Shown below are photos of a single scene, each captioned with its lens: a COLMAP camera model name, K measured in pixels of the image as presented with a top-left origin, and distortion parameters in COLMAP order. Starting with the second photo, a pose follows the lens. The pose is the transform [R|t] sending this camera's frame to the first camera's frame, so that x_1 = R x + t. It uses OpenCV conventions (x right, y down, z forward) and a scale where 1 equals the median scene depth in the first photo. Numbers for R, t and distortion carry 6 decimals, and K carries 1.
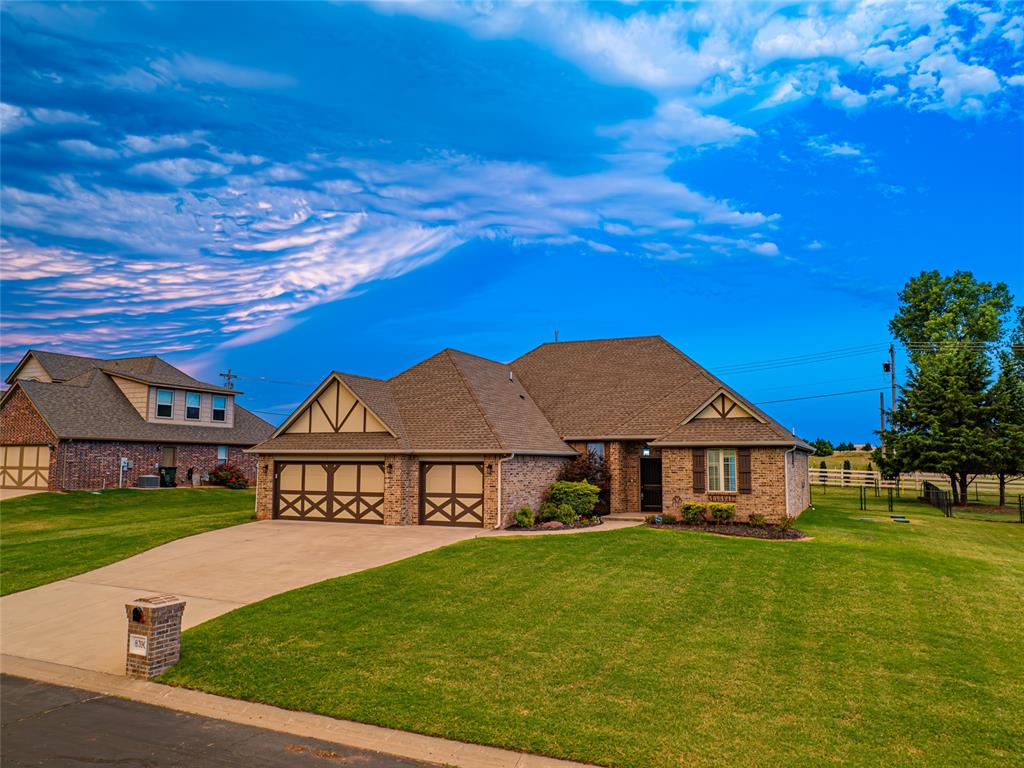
lens RADIAL K [[728.2, 0, 512.0], [0, 728.2, 384.0], [0, 0, 1]] dist [-0.077194, 0.074426]
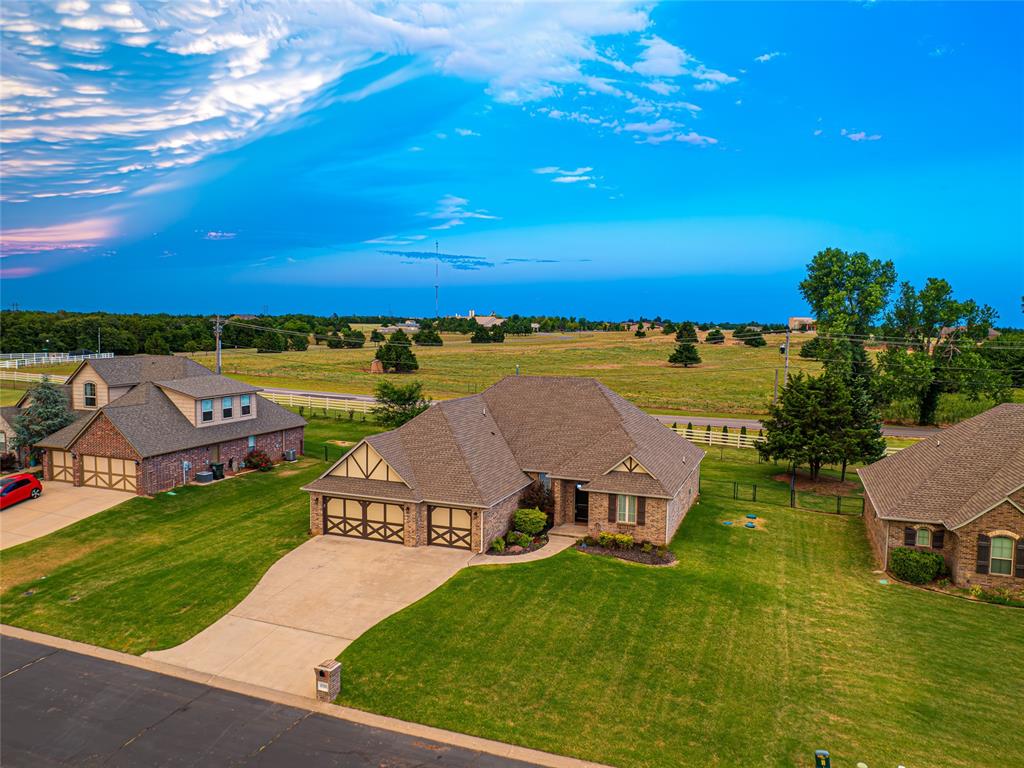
lens RADIAL K [[728.2, 0, 512.0], [0, 728.2, 384.0], [0, 0, 1]] dist [-0.077194, 0.074426]
pose [[0.997649, 0.002358, 0.068491, -0.054246], [-0.015219, 0.982077, 0.187867, -0.403937], [-0.066821, -0.188467, 0.979804, -0.410883]]
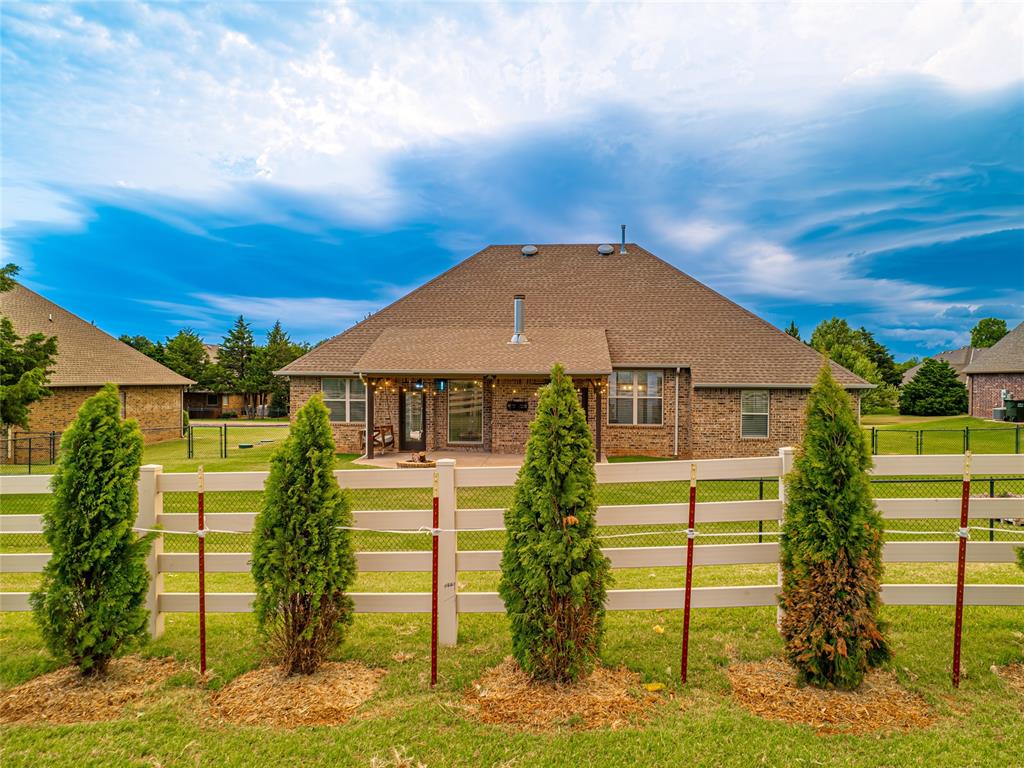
lens RADIAL K [[728.2, 0, 512.0], [0, 728.2, 384.0], [0, 0, 1]] dist [-0.077194, 0.074426]
pose [[-0.935317, -0.017404, -0.353383, 0.642999], [0.019689, 0.994681, -0.101102, 0.255874], [0.353263, -0.101520, -0.929999, 2.356769]]
